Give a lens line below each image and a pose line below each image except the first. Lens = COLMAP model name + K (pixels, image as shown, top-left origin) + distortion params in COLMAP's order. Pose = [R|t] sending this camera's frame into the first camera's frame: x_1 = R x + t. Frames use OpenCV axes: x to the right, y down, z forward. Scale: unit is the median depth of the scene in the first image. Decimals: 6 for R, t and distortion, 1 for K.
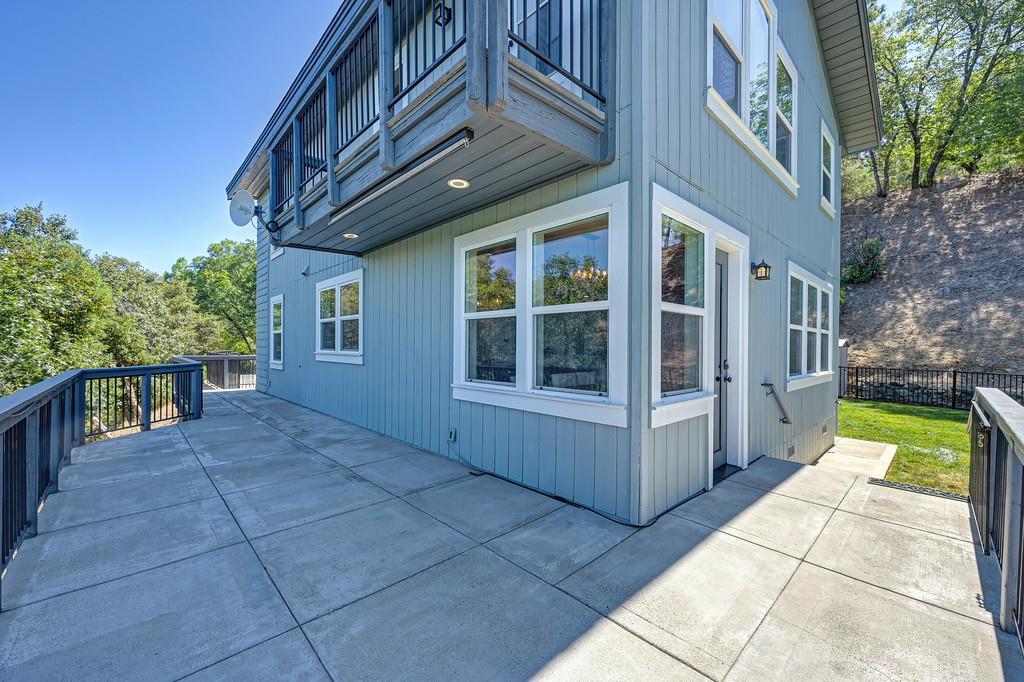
lens RADIAL K [[409.5, 0, 513.3], [0, 409.5, 343.5], [0, 0, 1]] dist [-0.000004, 0.000194]
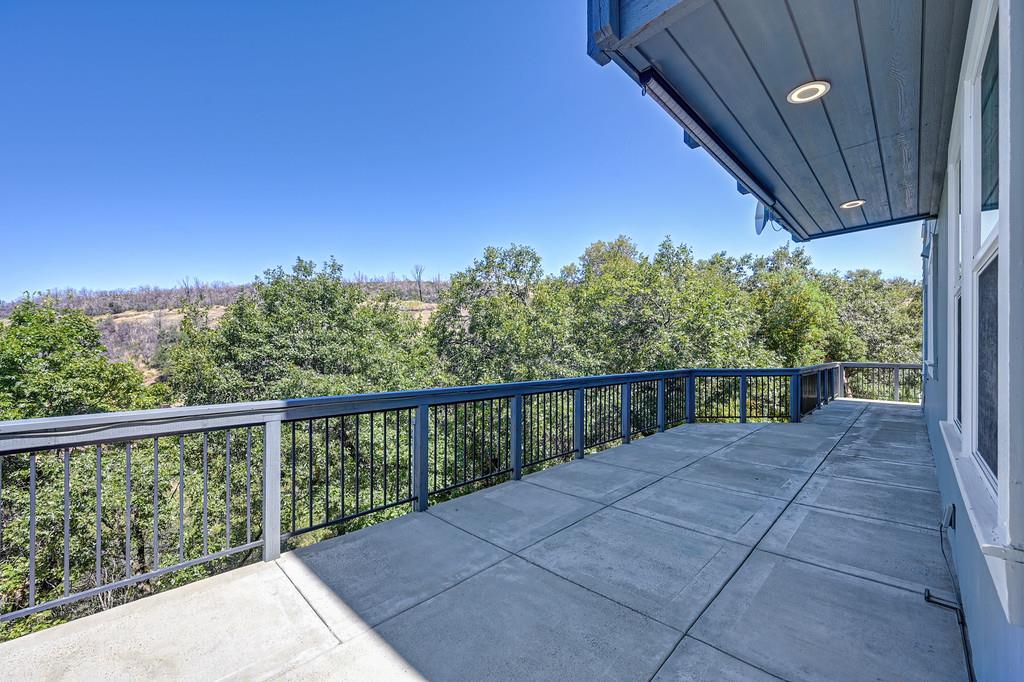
lens RADIAL K [[403.2, 0, 515.2], [0, 403.2, 350.2], [0, 0, 1]] dist [0.001035, 0.000321]
pose [[0.043332, -0.003922, -0.999053, 0.155110], [0.003601, 0.999986, -0.003769, 0.001710], [0.999054, -0.003434, 0.043346, 0.176132]]
